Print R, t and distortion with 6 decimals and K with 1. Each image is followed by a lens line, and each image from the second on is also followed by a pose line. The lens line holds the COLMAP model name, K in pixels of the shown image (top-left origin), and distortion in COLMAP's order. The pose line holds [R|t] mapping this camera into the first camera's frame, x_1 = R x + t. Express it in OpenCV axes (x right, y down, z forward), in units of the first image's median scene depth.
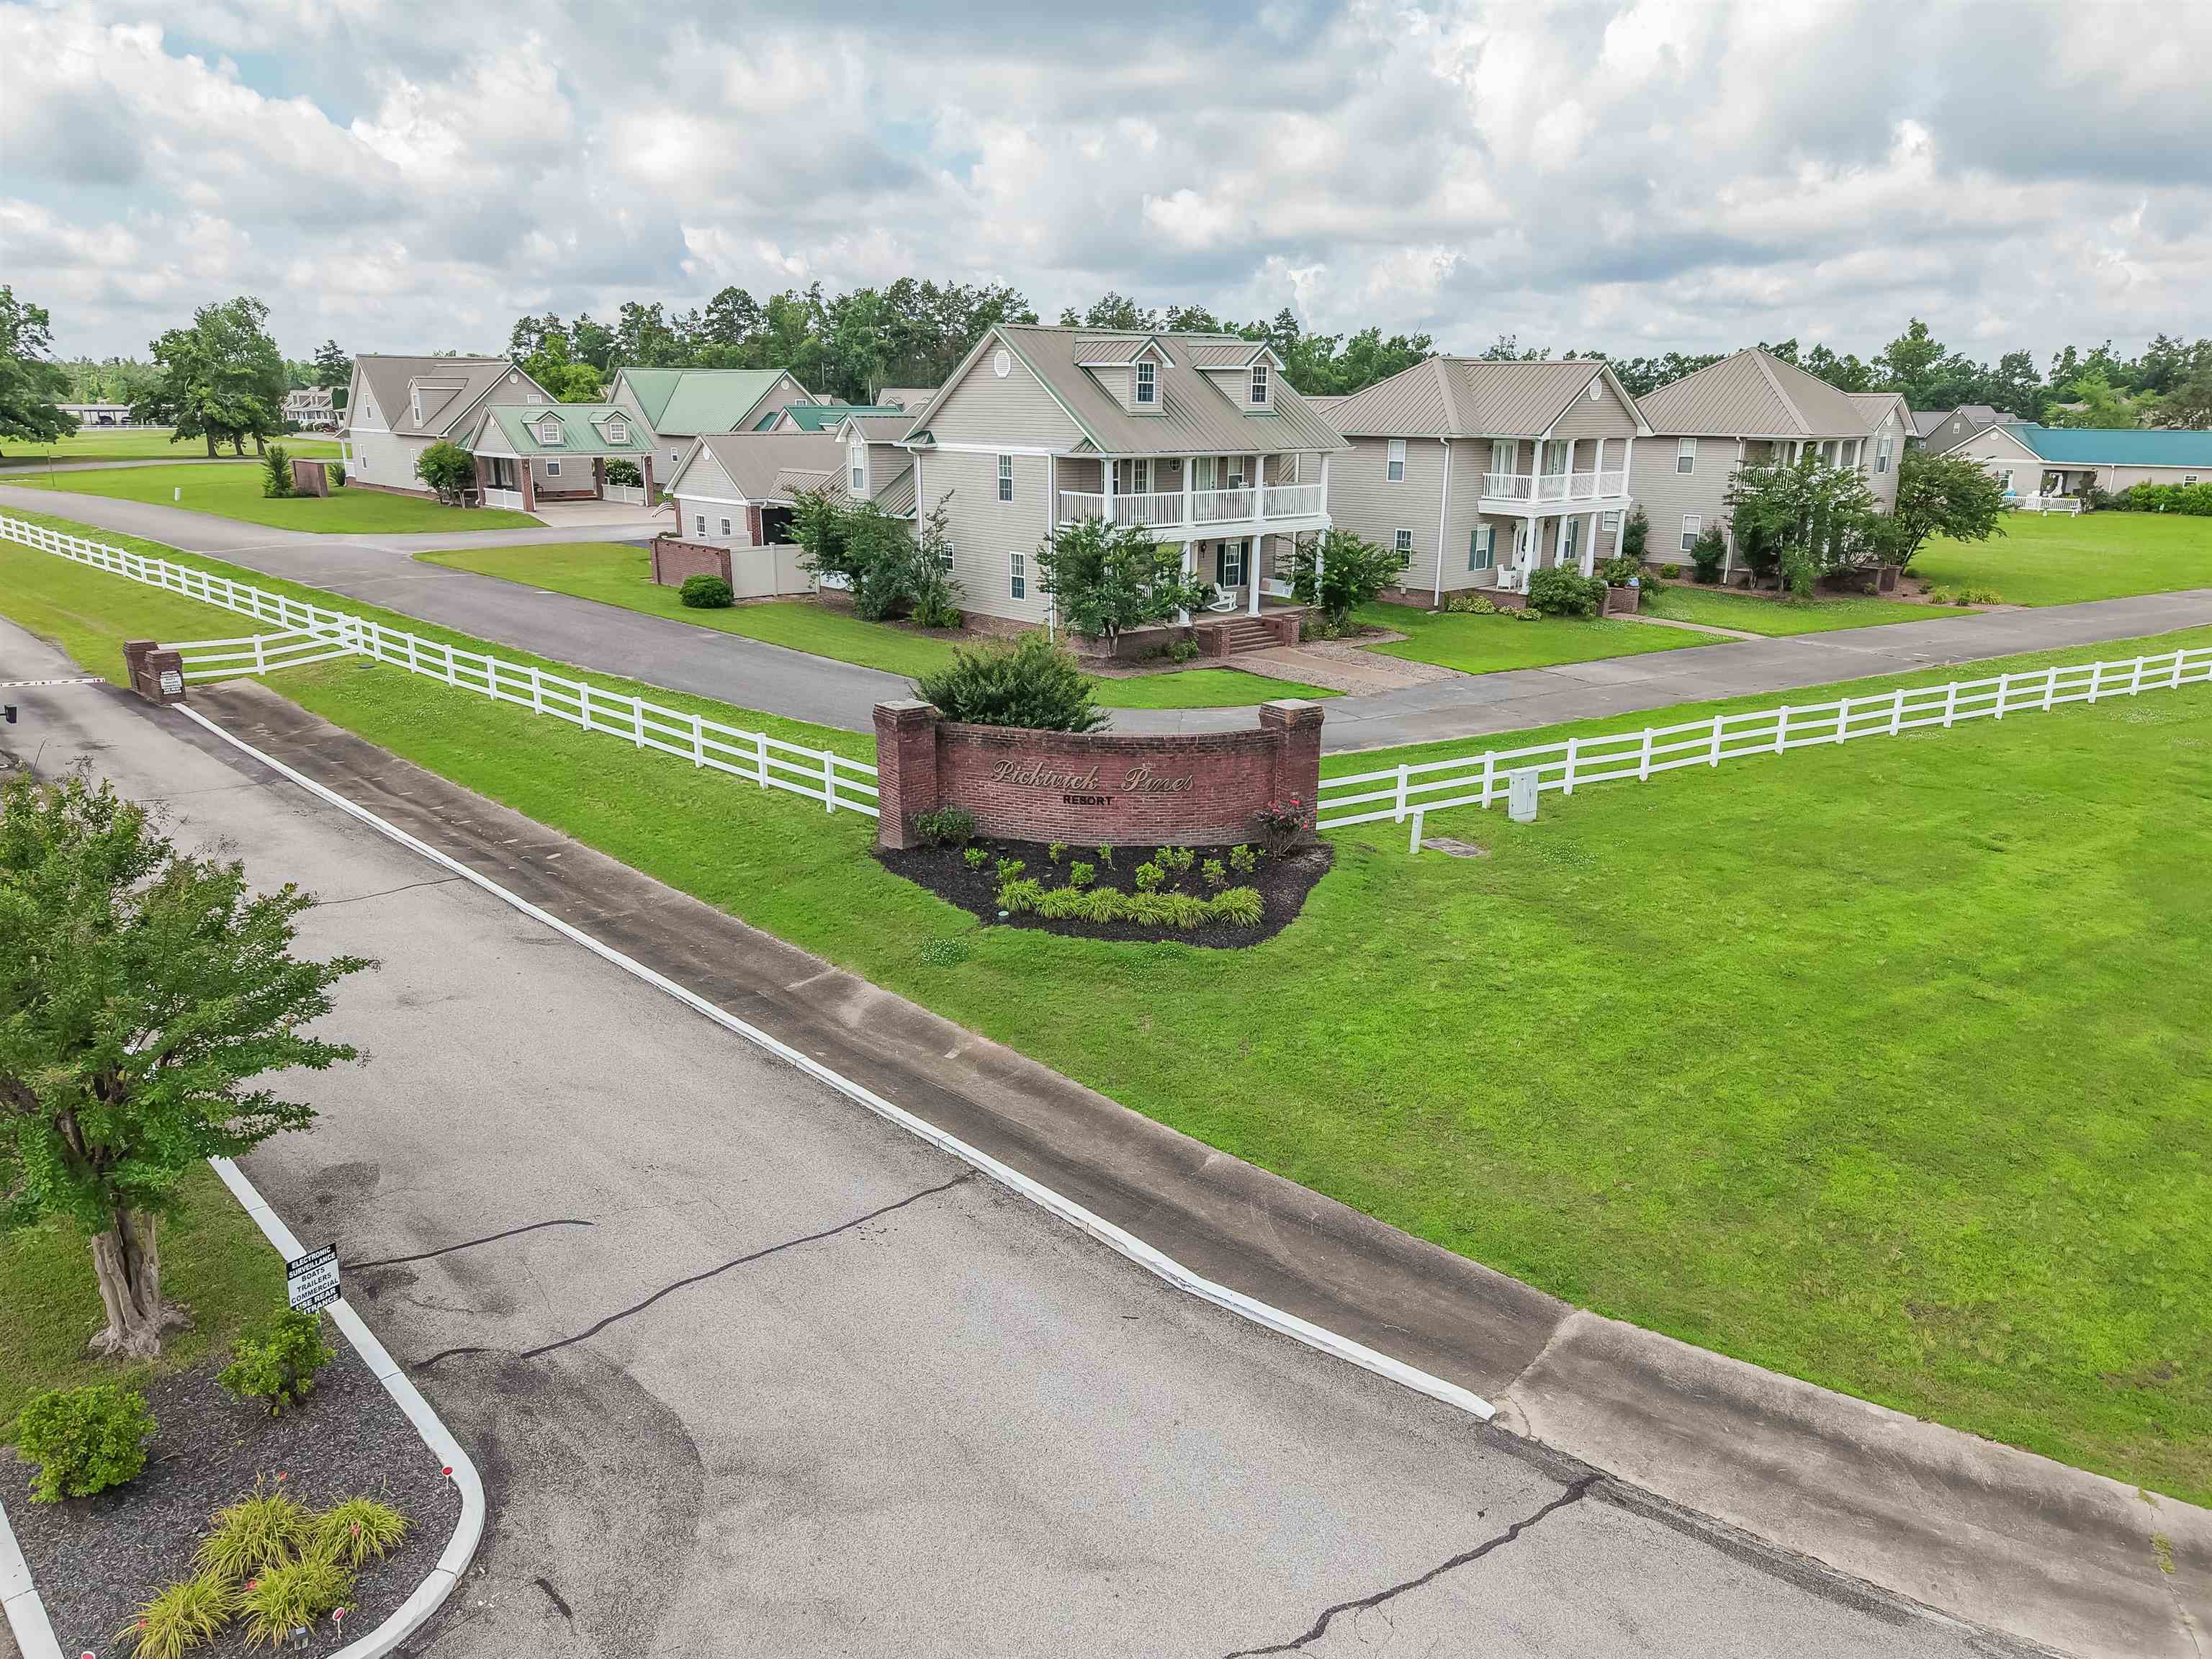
lens RADIAL K [[1488.4, 0, 1106.0], [0, 1488.4, 829.5], [0, 0, 1]] dist [0.131414, -0.260361]
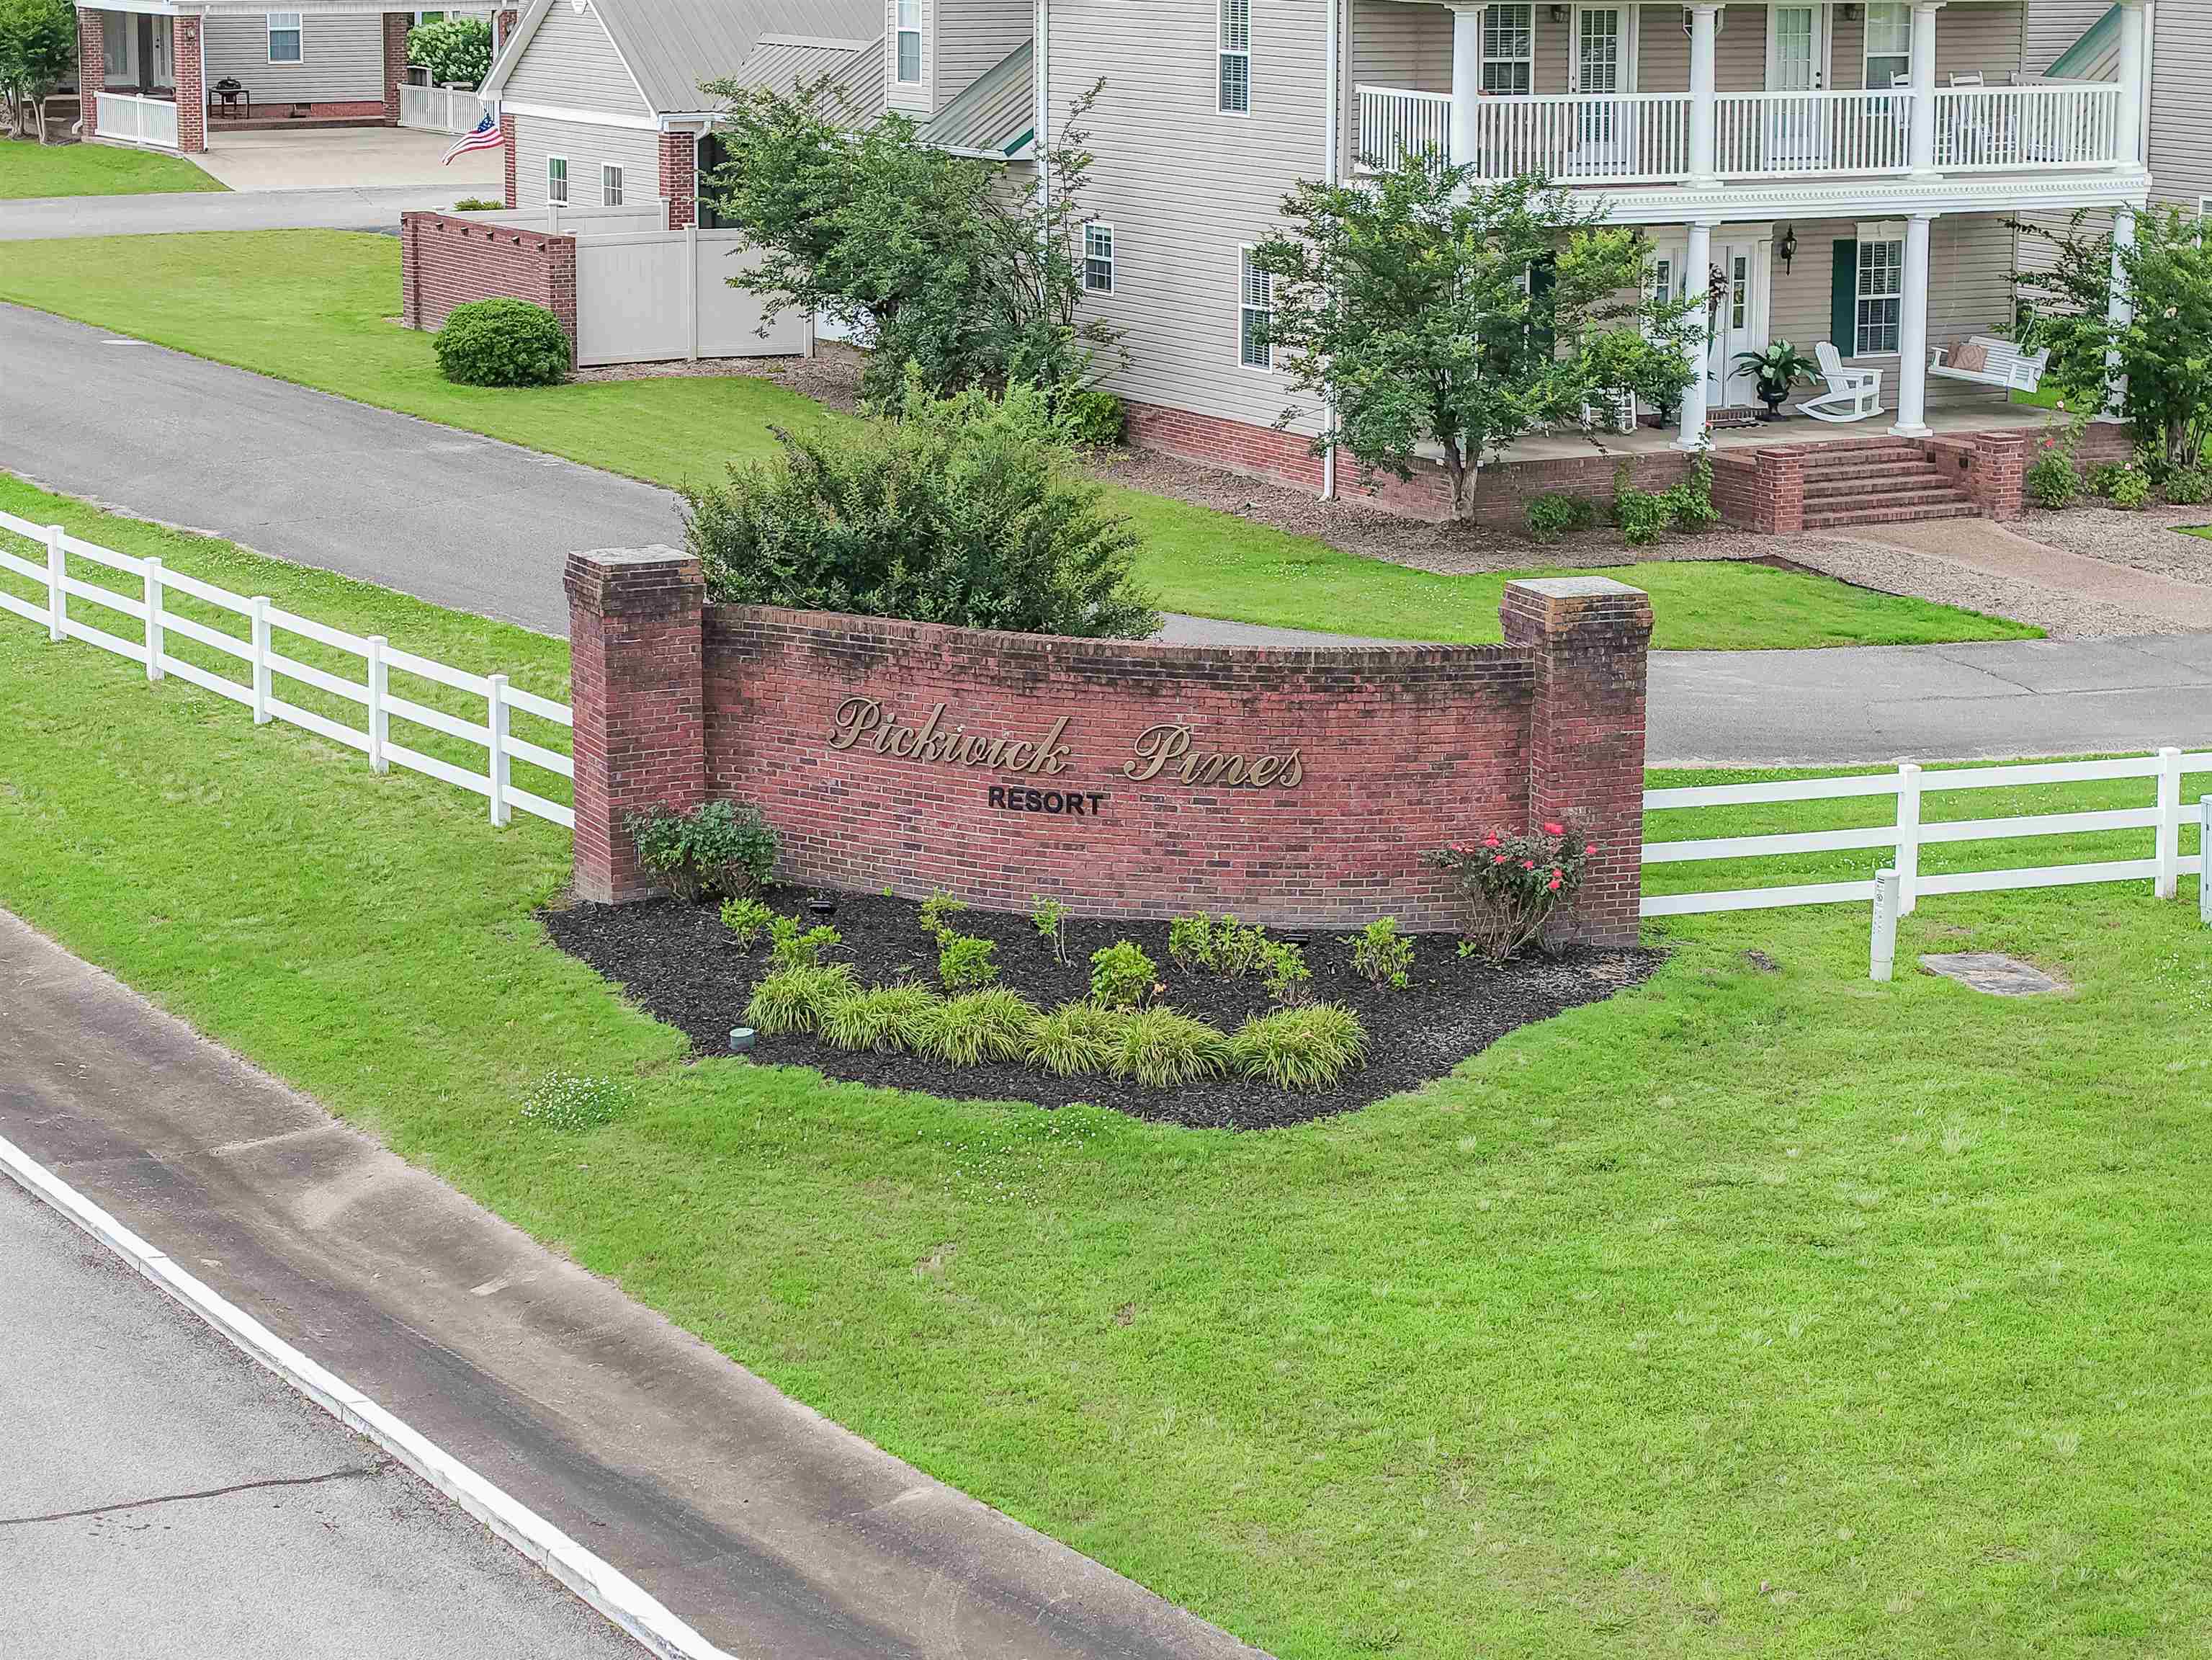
lens RADIAL K [[4786.2, 0, 1106.0], [0, 4786.2, 830.0], [0, 0, 1]] dist [-0.295286, 2.054163]
pose [[0.976435, 0.042896, -0.211504, 0.242715], [-0.058960, 0.995786, -0.070236, 0.068219], [0.207600, 0.081051, 0.974850, -0.229301]]
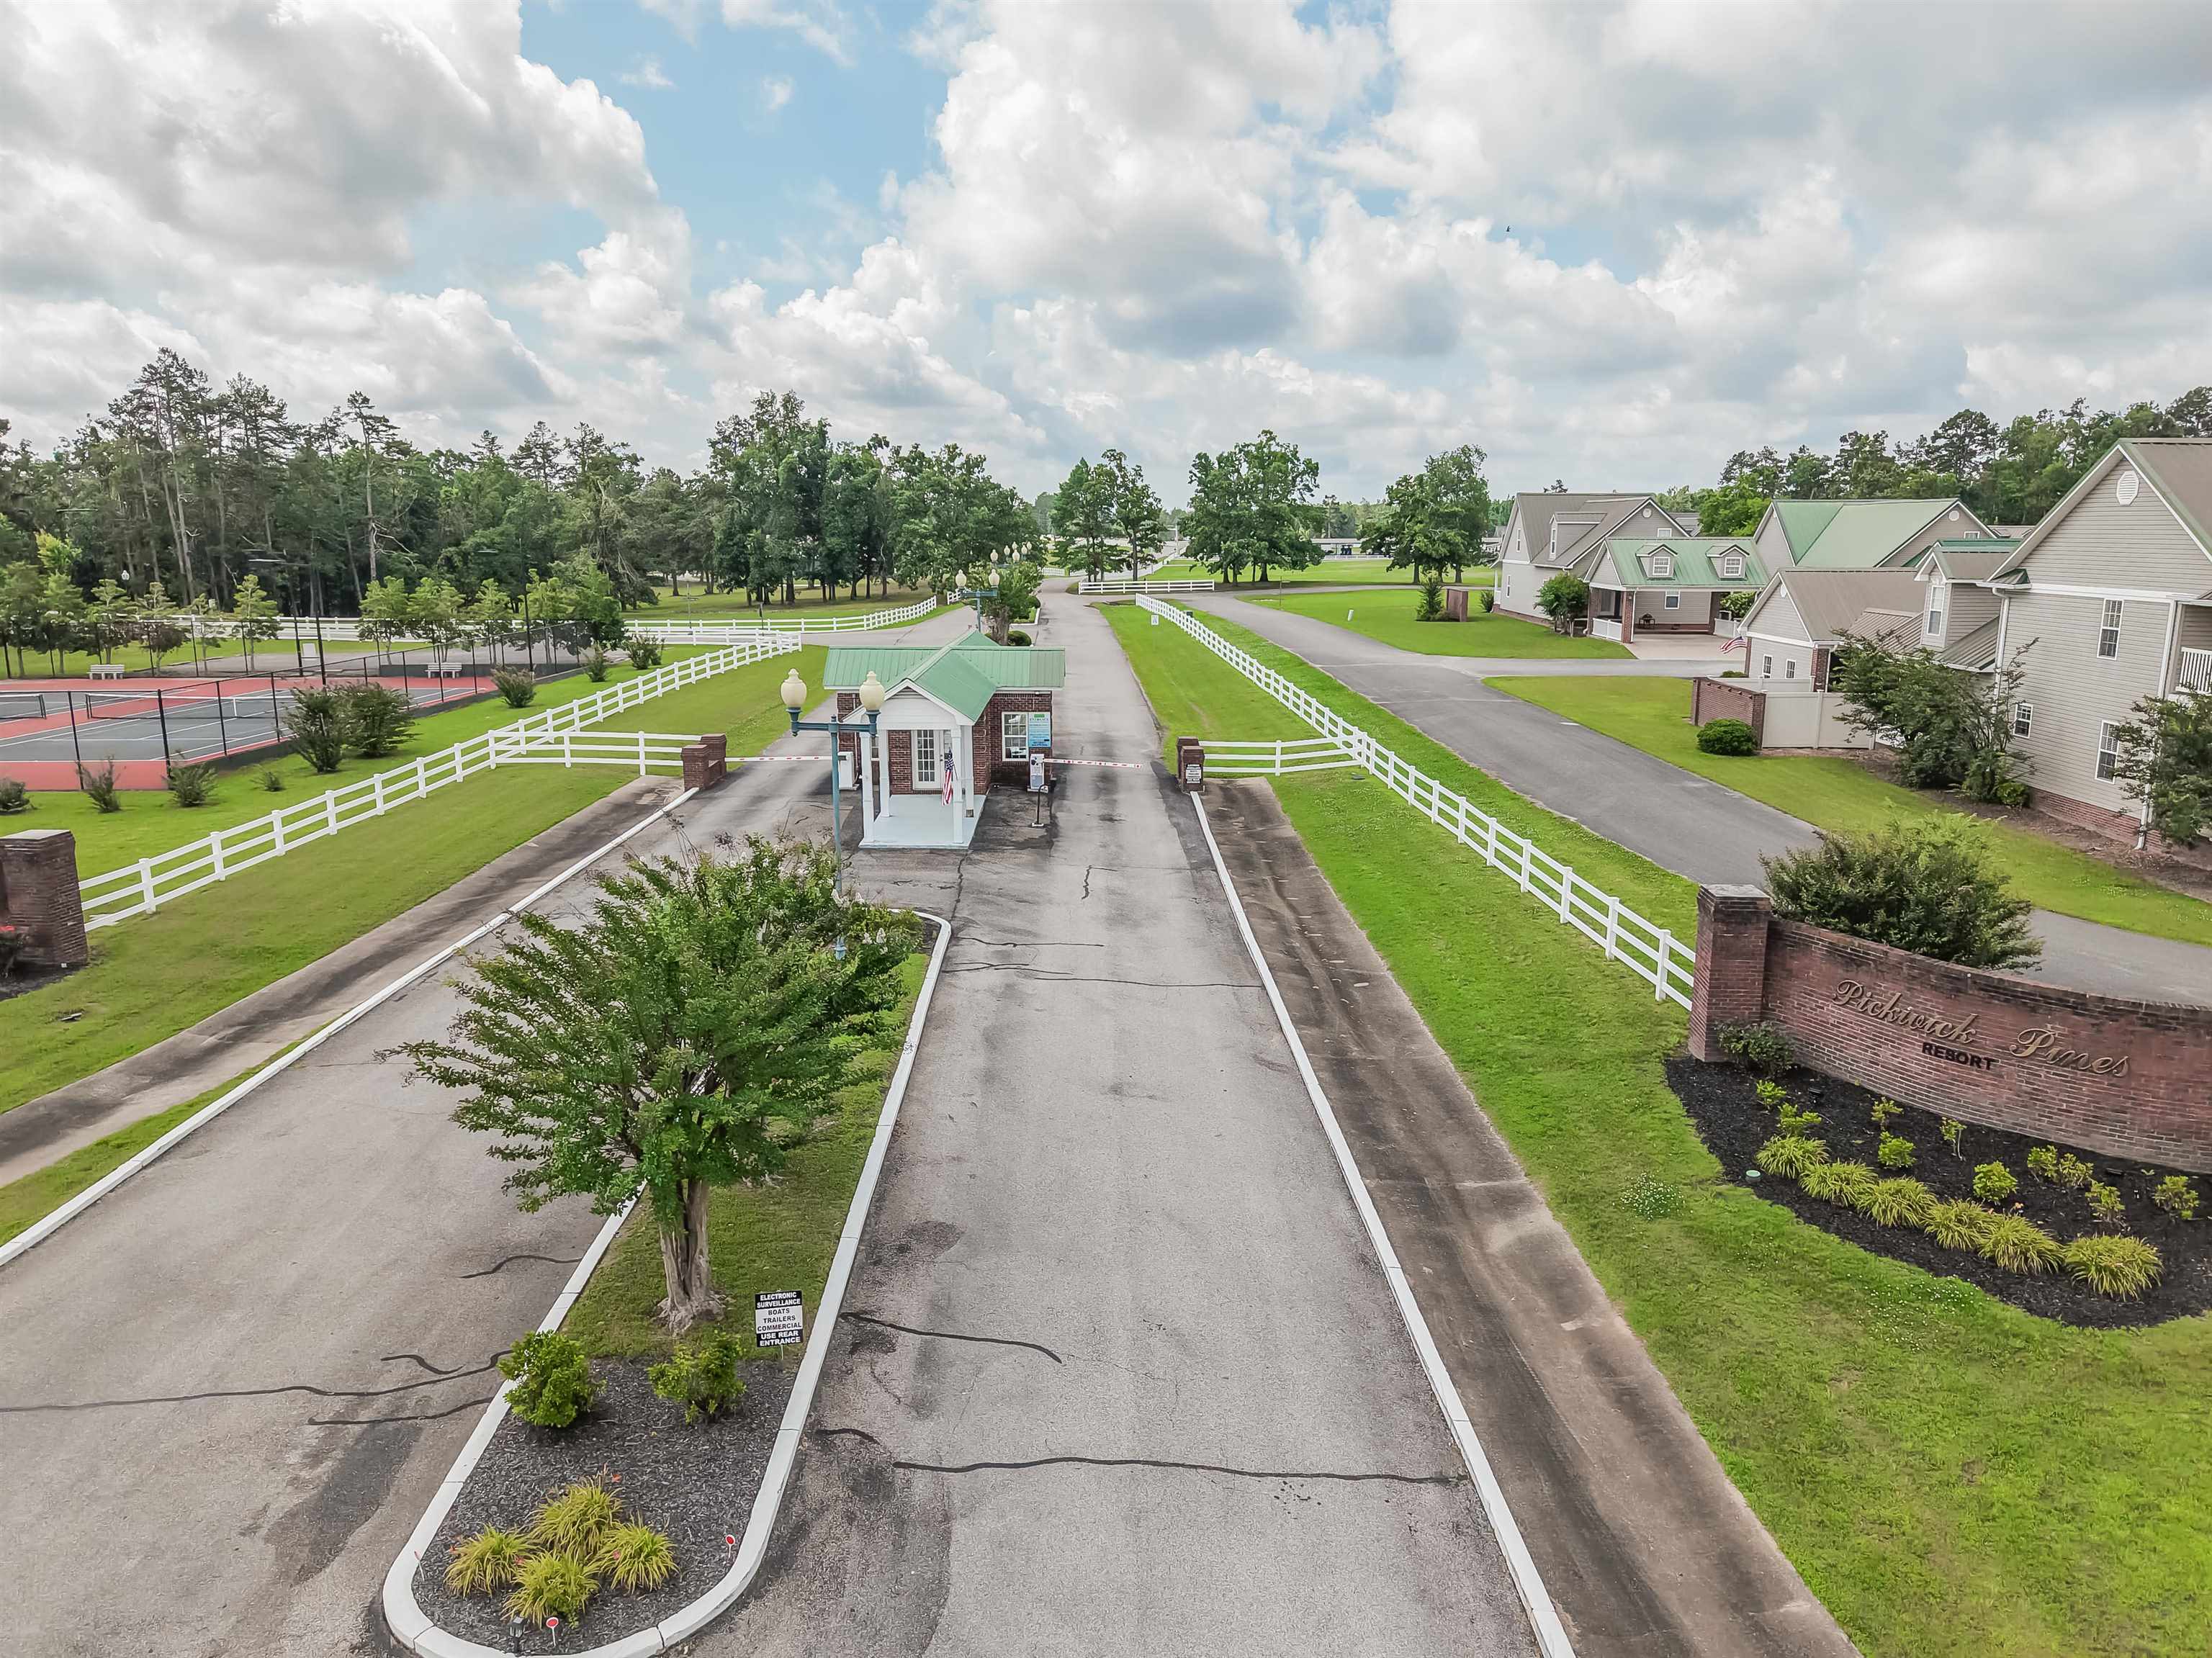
lens RADIAL K [[1504.9, 0, 1106.0], [0, 1504.9, 829.0], [0, 0, 1]] dist [0.011002, -0.006804]
pose [[0.722527, 0.133517, -0.678328, 0.153505], [-0.188835, 0.981977, -0.007855, -0.039202], [0.665054, 0.133768, 0.734718, 0.129658]]
